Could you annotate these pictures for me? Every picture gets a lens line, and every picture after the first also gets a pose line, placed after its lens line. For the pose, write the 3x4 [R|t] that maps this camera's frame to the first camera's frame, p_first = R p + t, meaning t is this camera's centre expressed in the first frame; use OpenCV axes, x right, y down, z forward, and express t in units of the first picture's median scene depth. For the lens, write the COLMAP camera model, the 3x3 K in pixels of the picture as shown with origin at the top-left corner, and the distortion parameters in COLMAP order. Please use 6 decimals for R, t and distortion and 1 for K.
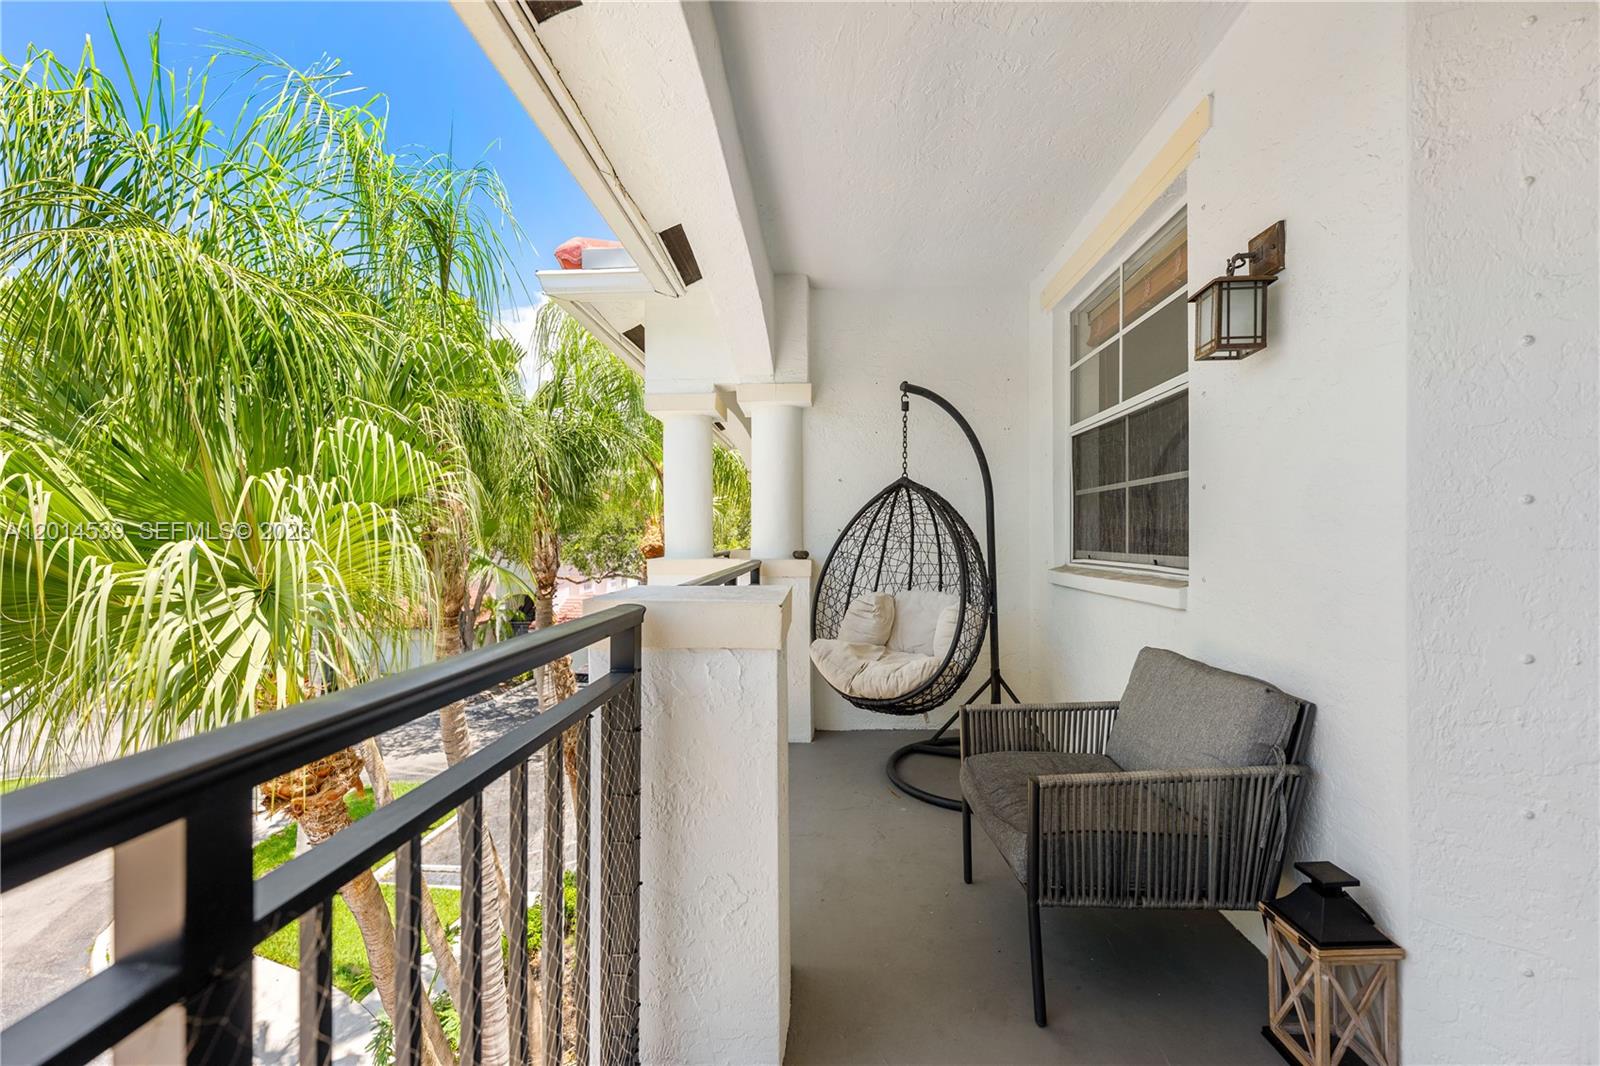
lens RADIAL K [[638.1, 0, 791.1], [0, 638.1, 539.1], [0, 0, 1]] dist [0.001640, -0.000502]
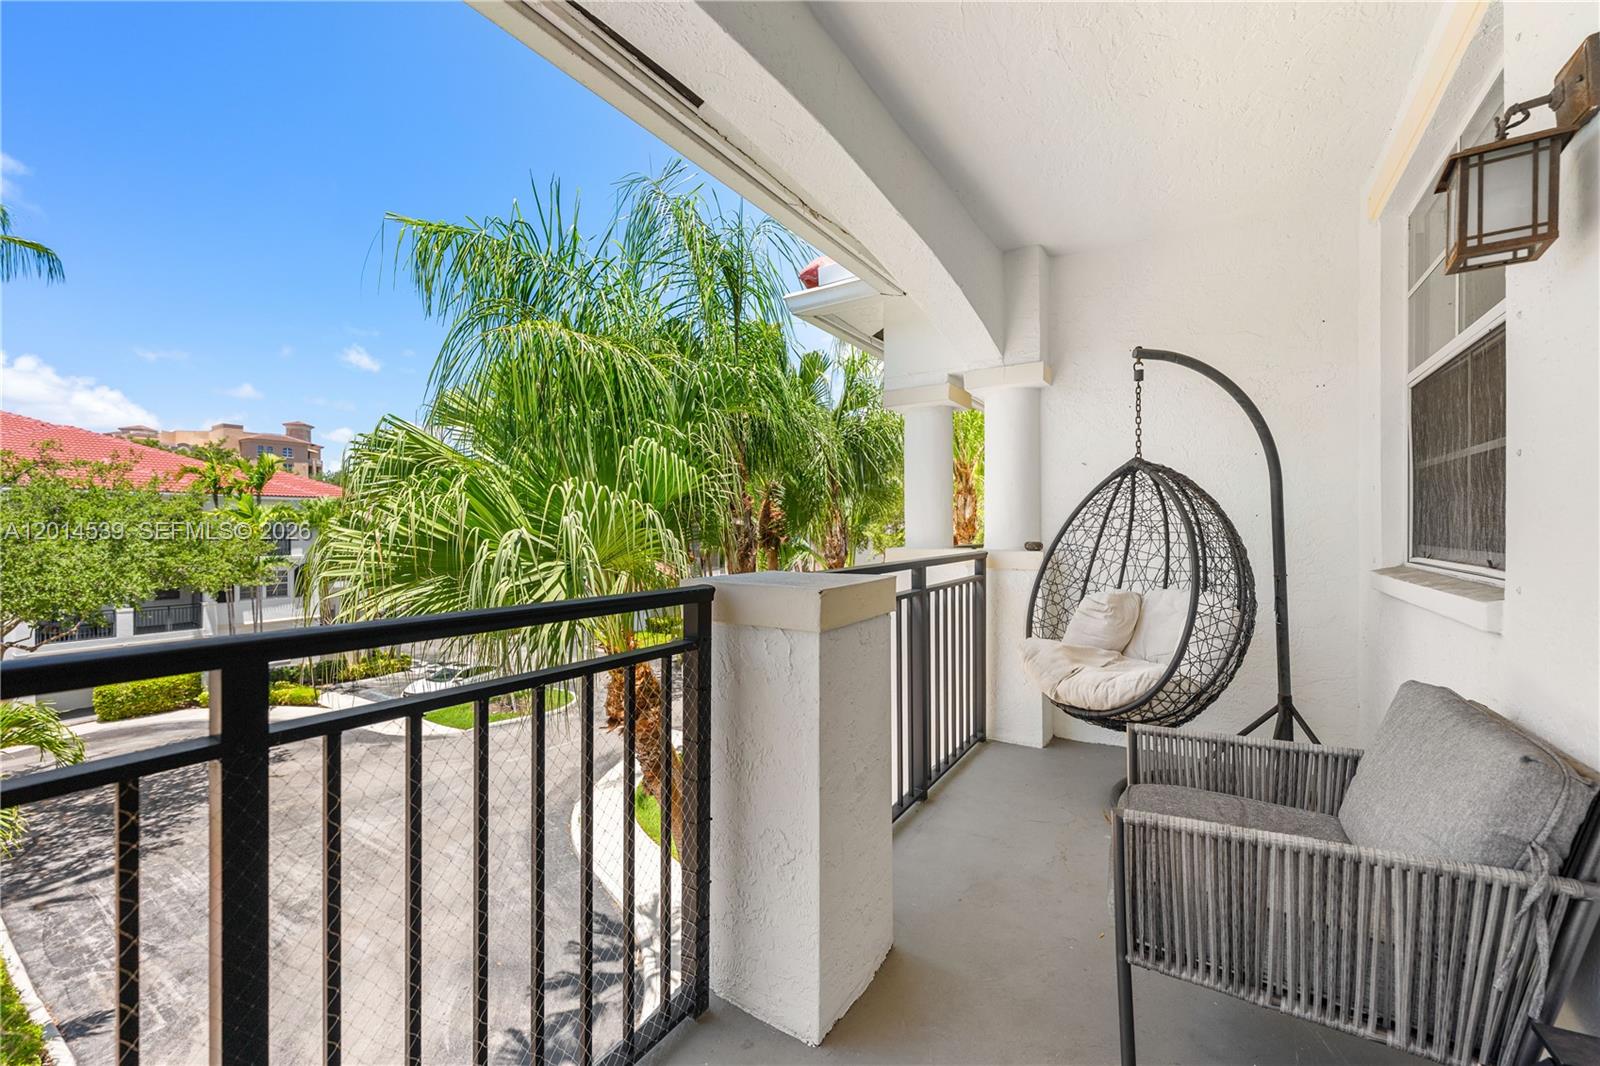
lens RADIAL K [[638.1, 0, 799.5], [0, 638.1, 529.4], [0, 0, 1]] dist [0.001640, -0.000502]
pose [[0.864343, 0.000966, -0.502902, 0.241932], [-0.000367, 0.999999, 0.001292, -0.001083], [0.502902, -0.000932, 0.864343, 0.026080]]
